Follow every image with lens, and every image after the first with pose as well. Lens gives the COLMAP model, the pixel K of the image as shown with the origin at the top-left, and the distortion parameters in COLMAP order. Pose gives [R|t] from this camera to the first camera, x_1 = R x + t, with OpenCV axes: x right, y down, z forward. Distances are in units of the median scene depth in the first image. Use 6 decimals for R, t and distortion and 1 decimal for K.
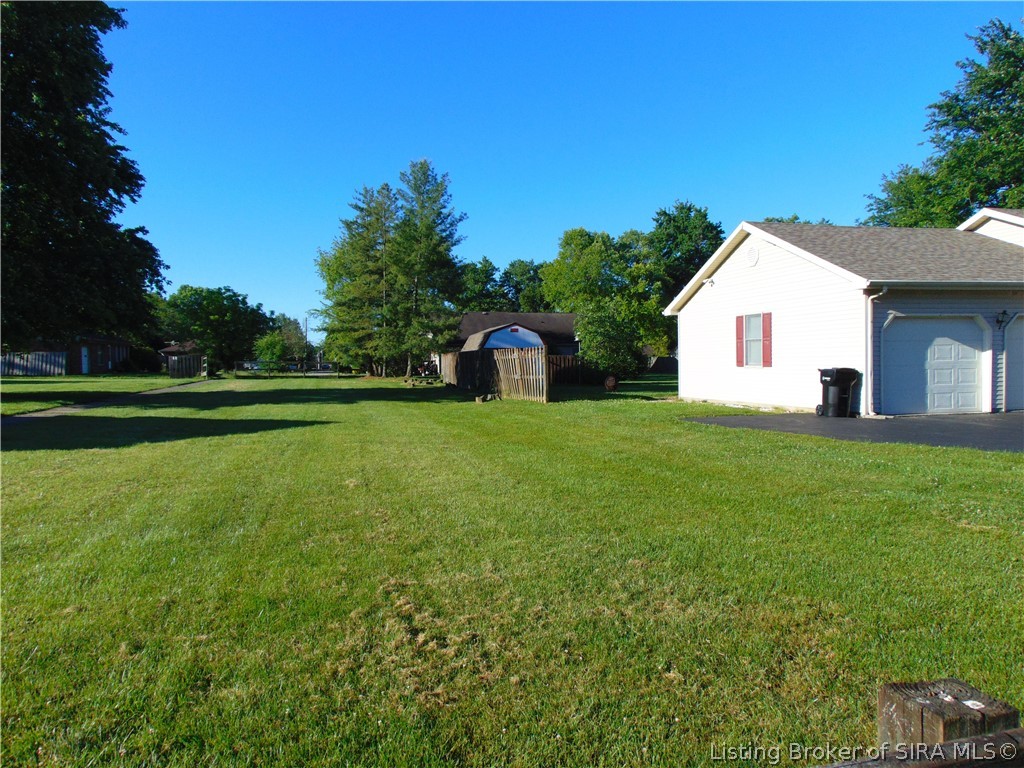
lens RADIAL K [[766.4, 0, 514.8], [0, 766.4, 388.9], [0, 0, 1]] dist [0.020422, 0.015829]
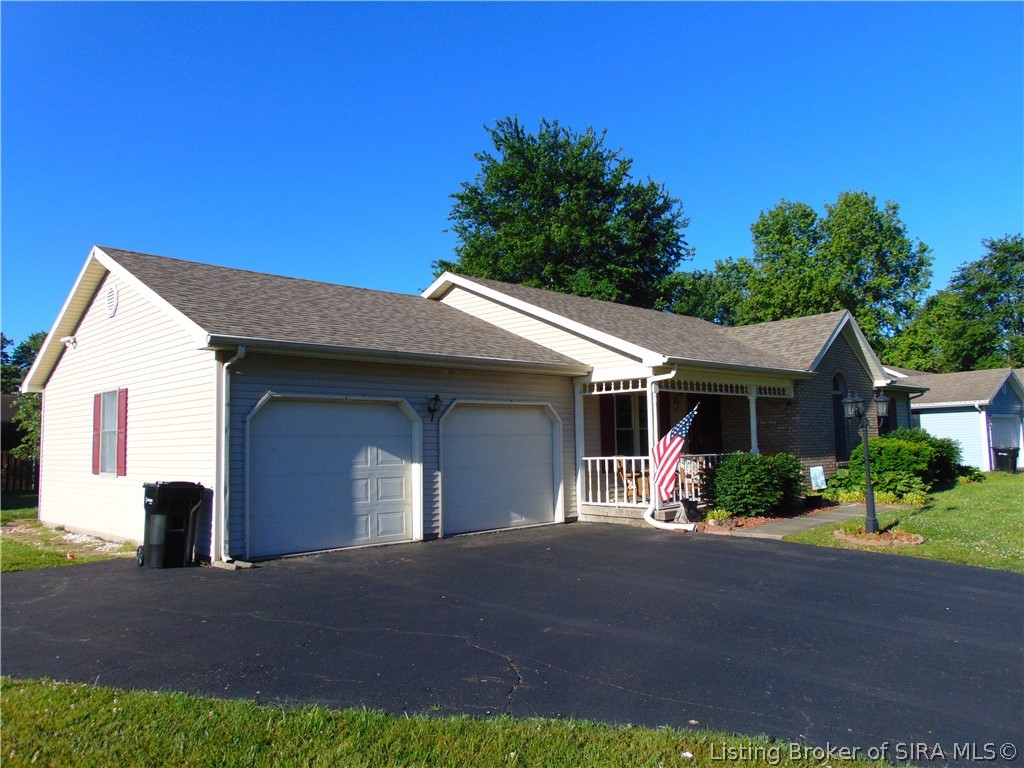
lens RADIAL K [[766.4, 0, 500.3], [0, 766.4, 409.2], [0, 0, 1]] dist [0.020422, 0.015829]
pose [[0.884609, 0.021443, 0.465839, 0.351928], [0.021786, 0.995951, -0.087215, -0.024864], [-0.465823, 0.087299, 0.880561, 0.350043]]
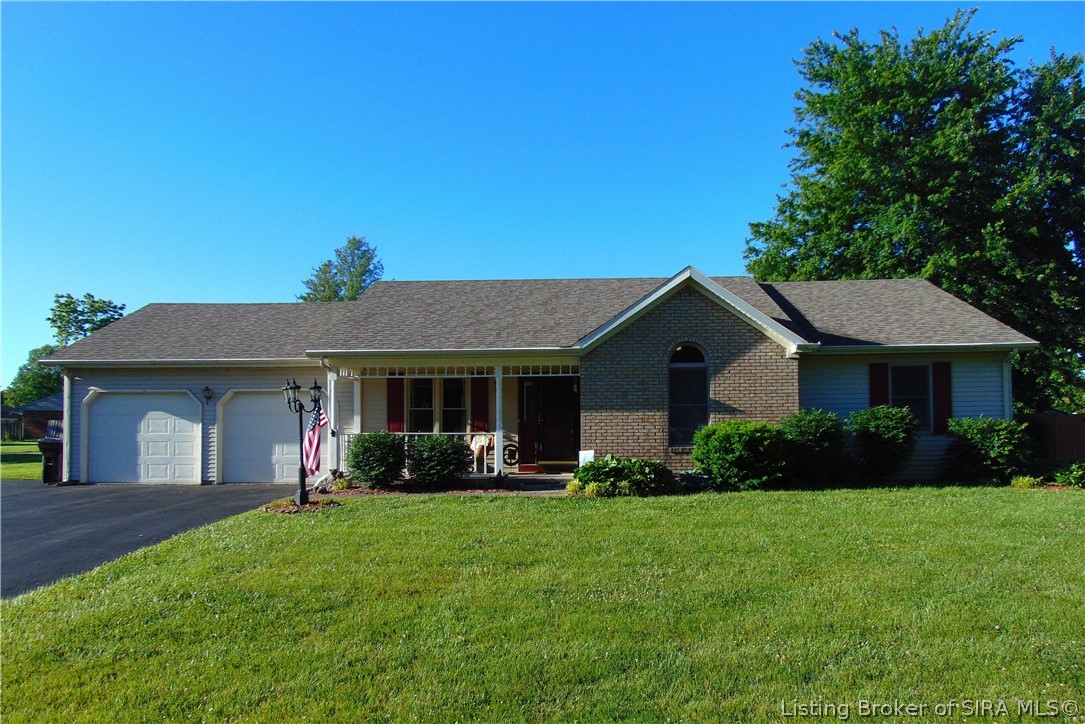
lens RADIAL K [[797.1, 0, 521.1], [0, 797.1, 423.9], [0, 0, 1]] dist [0.028628, 0.040345]
pose [[0.943960, 0.010823, -0.329882, 1.369820], [-0.022698, 0.999225, -0.032169, -0.025435], [0.329278, 0.037854, 0.943474, 0.121756]]
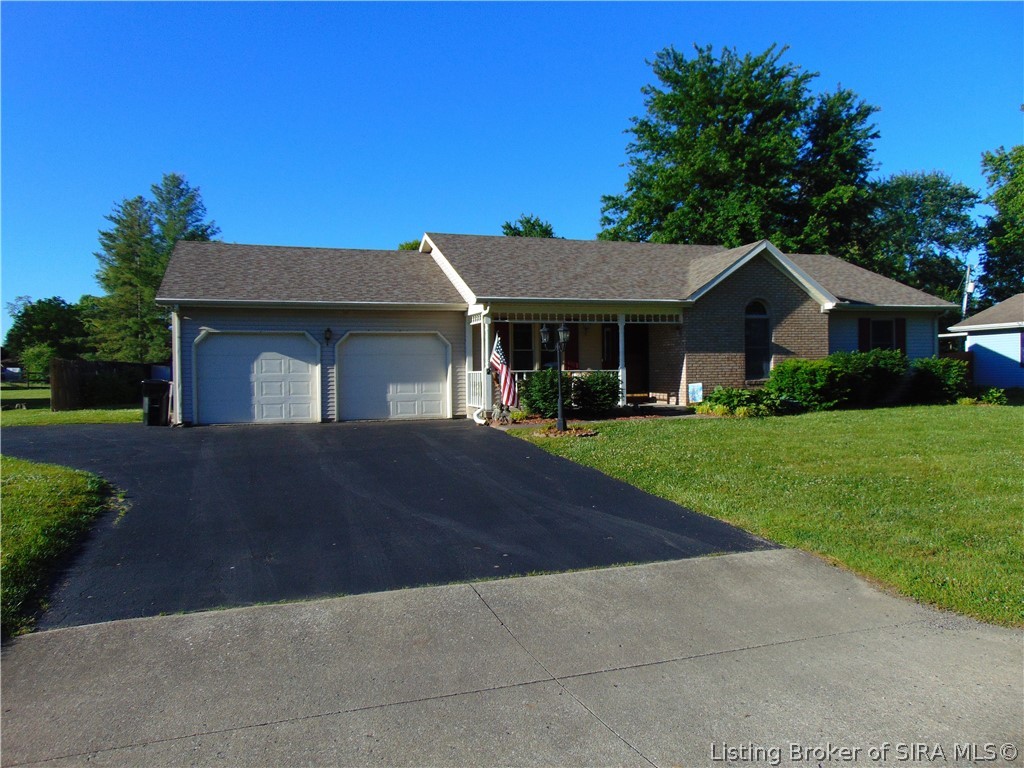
lens RADIAL K [[766.4, 0, 496.7], [0, 766.4, 409.9], [0, 0, 1]] dist [0.020422, 0.015829]
pose [[0.999756, 0.004798, 0.021576, 0.833798], [-0.005029, 0.999930, 0.010667, 0.000562], [-0.021524, -0.010773, 0.999710, -0.077621]]
